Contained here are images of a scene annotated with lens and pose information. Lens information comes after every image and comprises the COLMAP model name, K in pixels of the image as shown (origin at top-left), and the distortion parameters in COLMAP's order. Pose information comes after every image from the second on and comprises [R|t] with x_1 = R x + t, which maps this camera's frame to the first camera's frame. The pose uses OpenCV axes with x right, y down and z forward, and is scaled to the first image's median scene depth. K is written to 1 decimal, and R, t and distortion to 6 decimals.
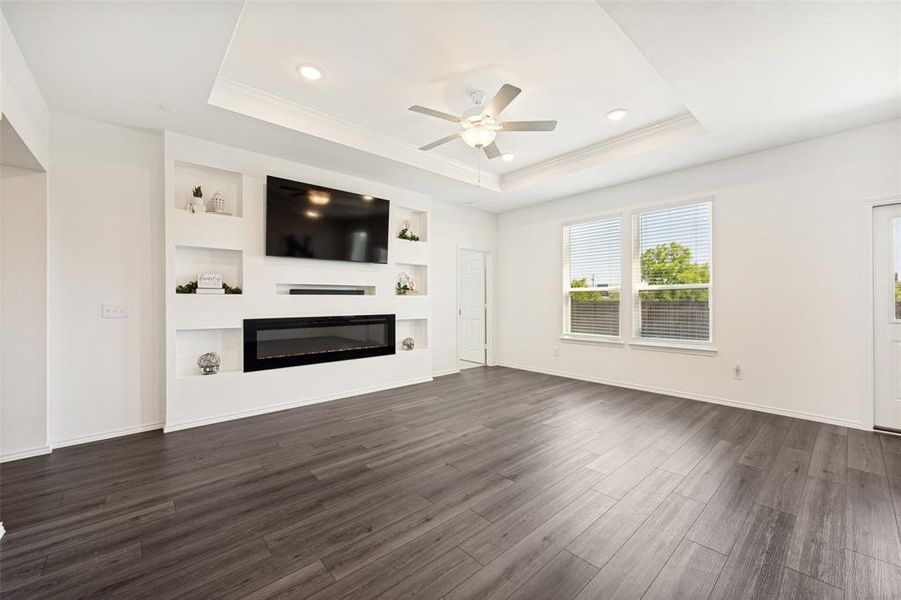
lens RADIAL K [[356.4, 0, 454.6], [0, 356.4, 300.0], [0, 0, 1]] dist [-0.002783, -0.000513]
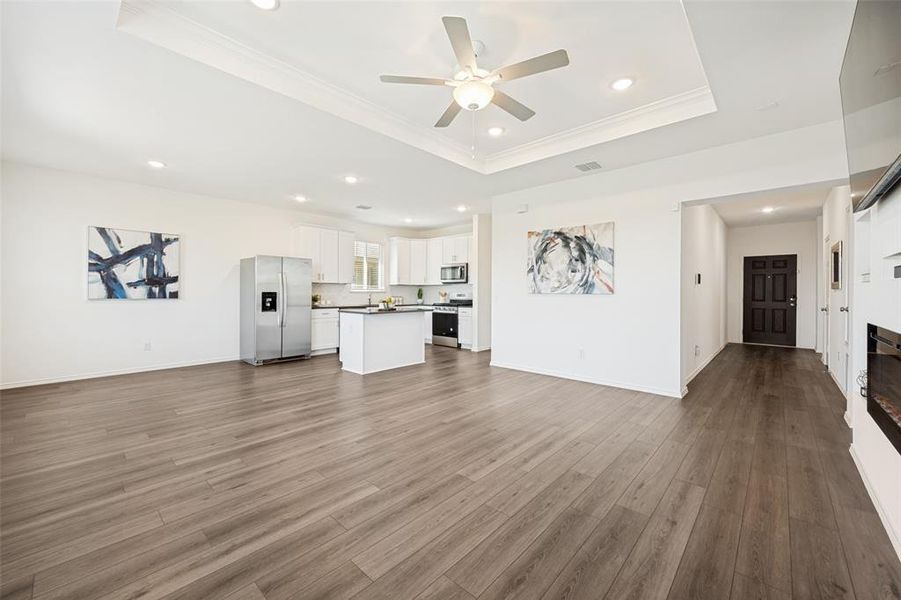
lens RADIAL K [[356.4, 0, 452.7], [0, 356.4, 293.8], [0, 0, 1]] dist [-0.002783, -0.000513]
pose [[-0.995370, 0.001851, -0.096099, 0.144783], [0.001254, 0.999980, 0.006270, -0.000428], [0.096109, 0.006120, -0.995352, 1.336301]]
